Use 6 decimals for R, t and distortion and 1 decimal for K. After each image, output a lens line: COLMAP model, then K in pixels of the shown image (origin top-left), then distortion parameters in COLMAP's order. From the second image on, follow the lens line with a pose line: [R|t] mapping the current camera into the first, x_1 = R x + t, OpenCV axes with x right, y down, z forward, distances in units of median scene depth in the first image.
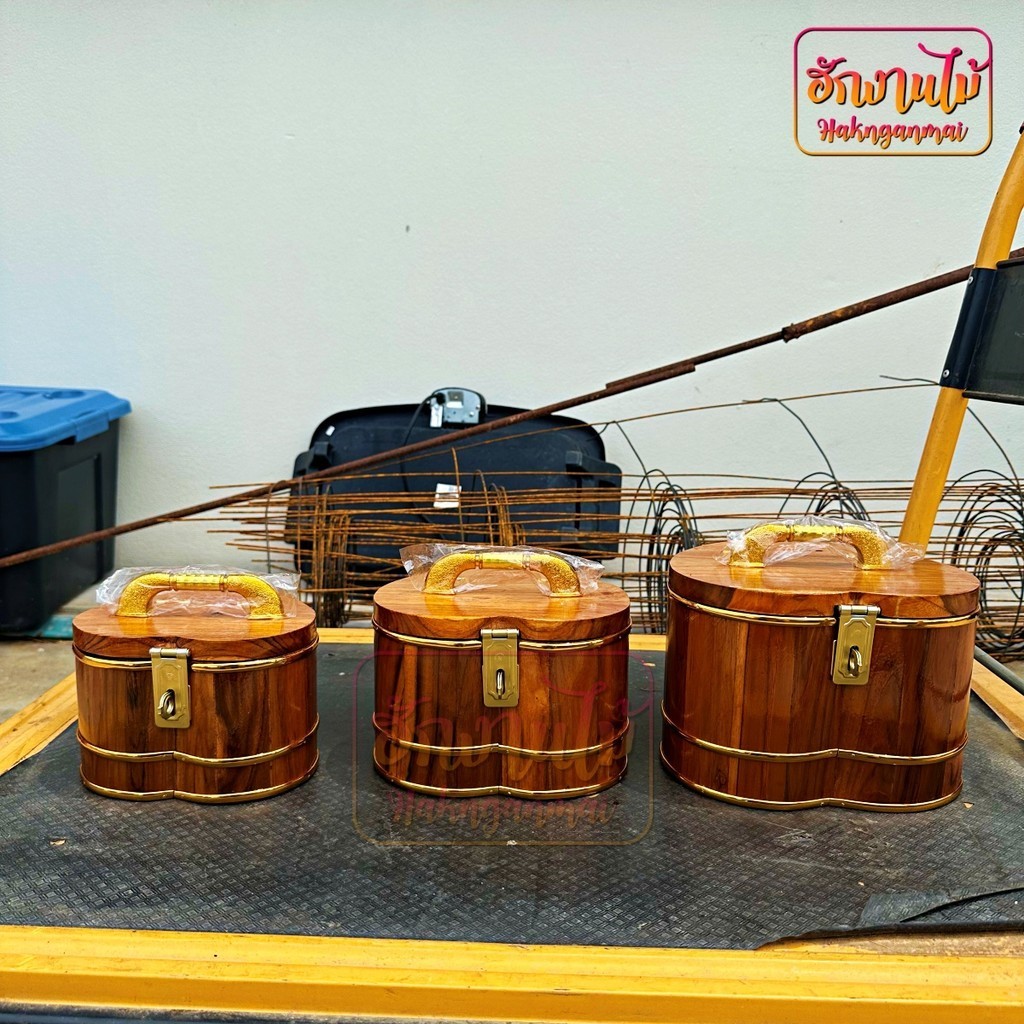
lens RADIAL K [[987.9, 0, 508.4], [0, 987.9, 514.6], [0, 0, 1]] dist [0.136160, -0.353898]
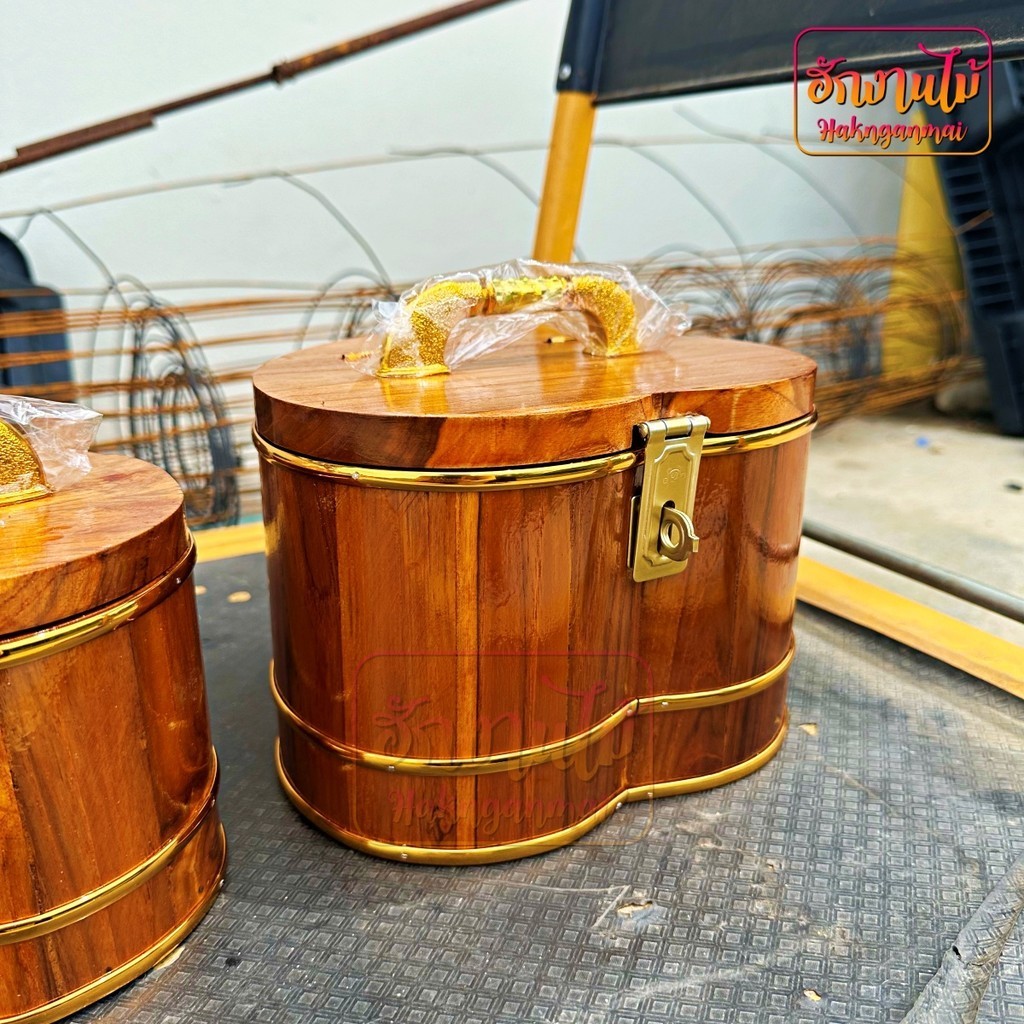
lens RADIAL K [[987.9, 0, 508.4], [0, 987.9, 514.6], [0, 0, 1]] dist [0.136160, -0.353898]
pose [[0.853819, -0.178431, 0.489035, 0.032898], [0.105920, 0.979318, 0.172389, 0.040605], [-0.509680, -0.095391, 0.855060, 0.567257]]
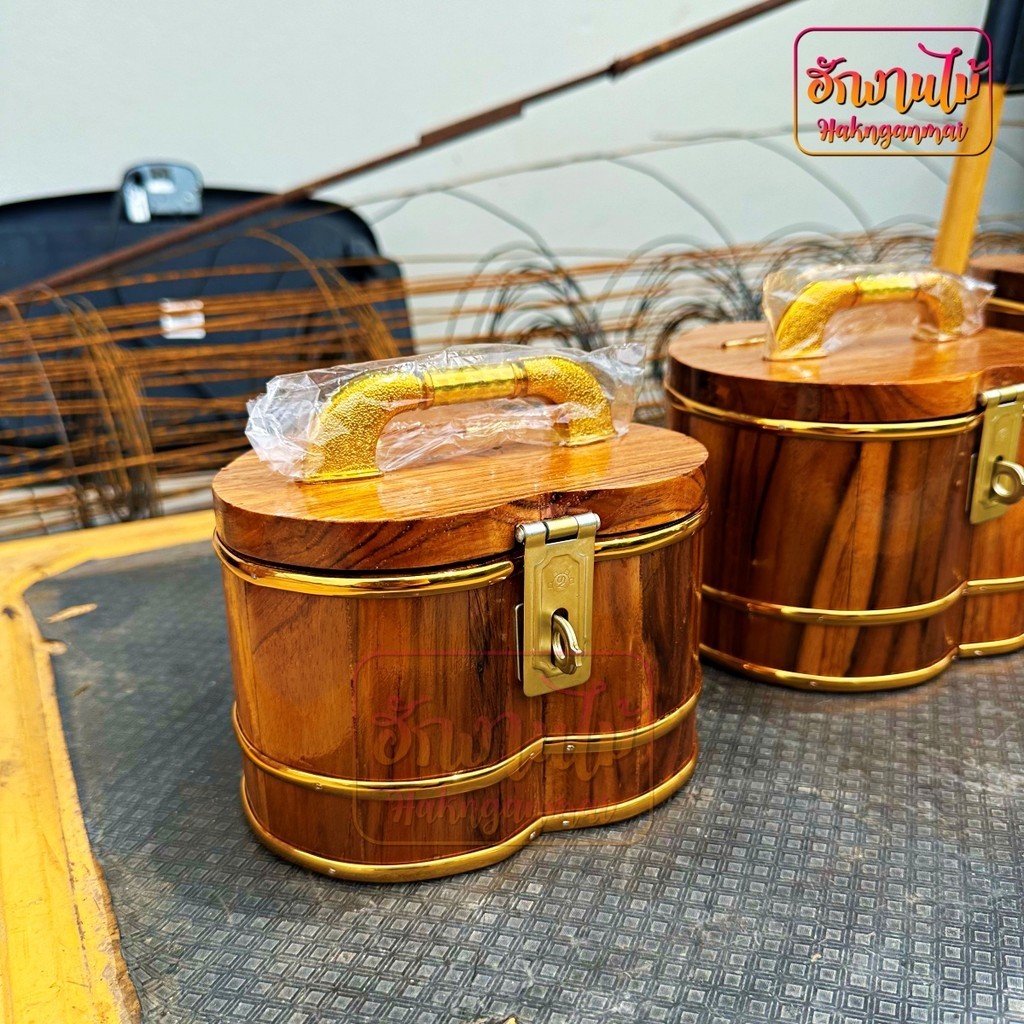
lens RADIAL K [[1017.9, 0, 504.1], [0, 1017.9, 504.5], [0, 0, 1]] dist [0.040206, -0.138910]
pose [[0.865511, -0.181065, 0.467019, -0.518959], [0.118603, 0.979945, 0.160127, 0.048916], [-0.486646, -0.083202, 0.869628, 0.571335]]
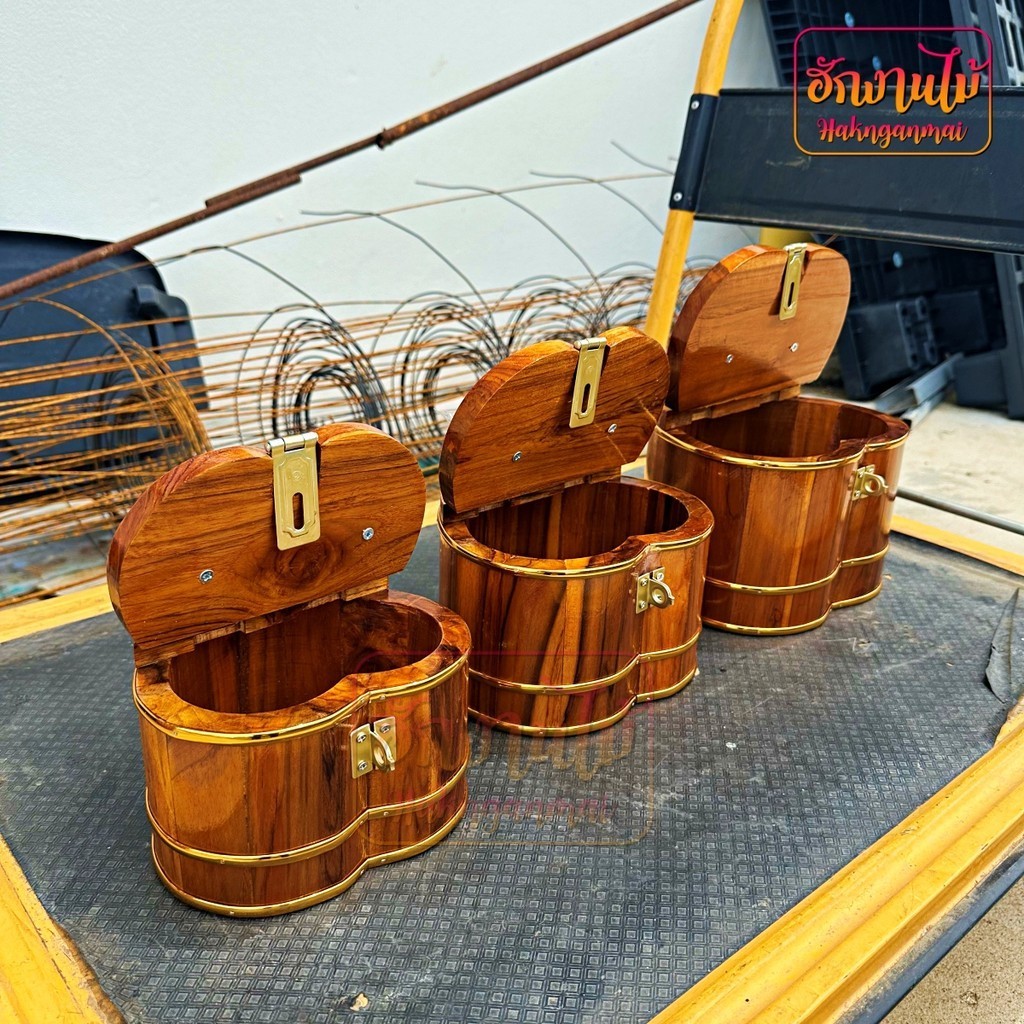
lens RADIAL K [[995.8, 0, 512.1], [0, 995.8, 524.3], [0, 0, 1]] dist [0.024573, -0.065888]
pose [[0.726673, -0.241087, 0.643291, -0.628958], [0.094236, 0.962529, 0.254277, -0.124262], [-0.680490, -0.124156, 0.722163, 0.415616]]
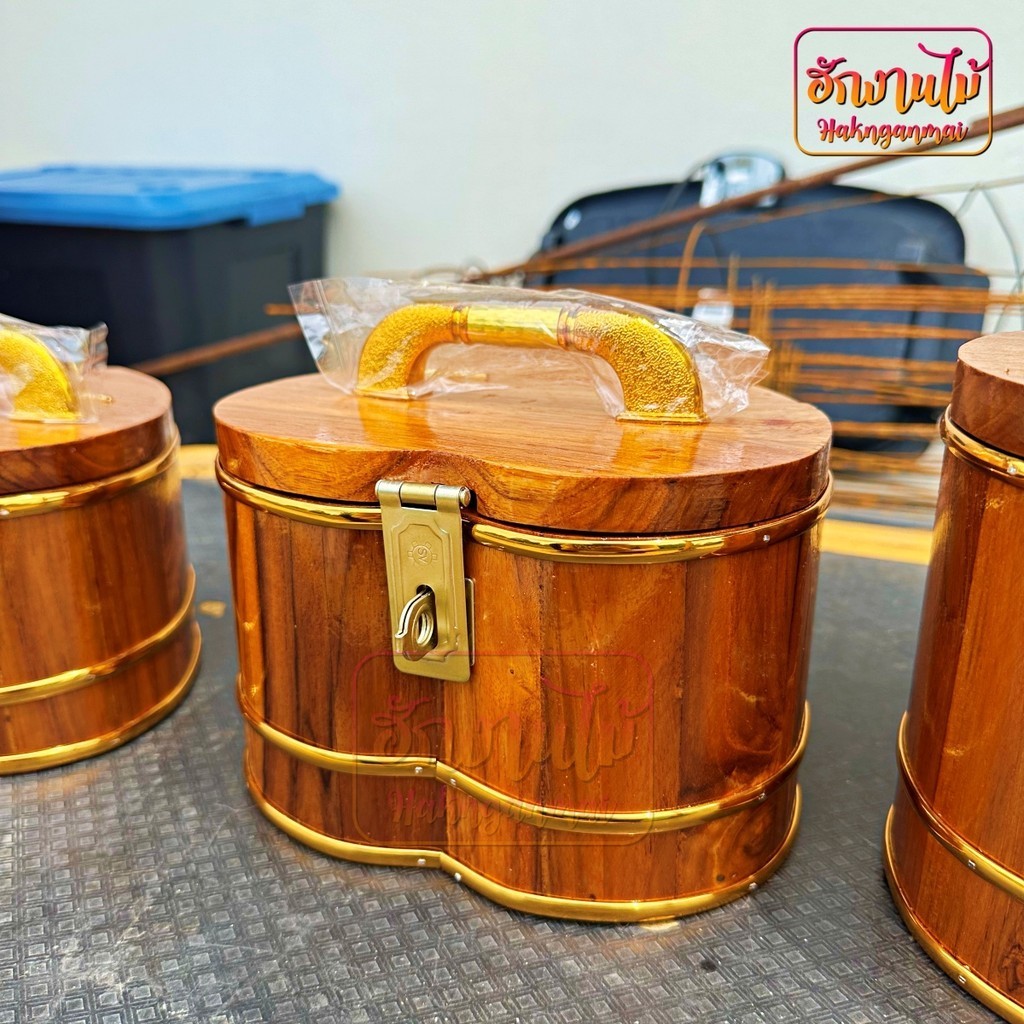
lens RADIAL K [[1017.9, 0, 504.1], [0, 1017.9, 504.5], [0, 0, 1]] dist [0.040206, -0.138910]
pose [[0.932107, 0.097834, -0.348719, 0.146409], [-0.053737, 0.989526, 0.133977, 0.064548], [0.358174, -0.106141, 0.927602, 0.600679]]
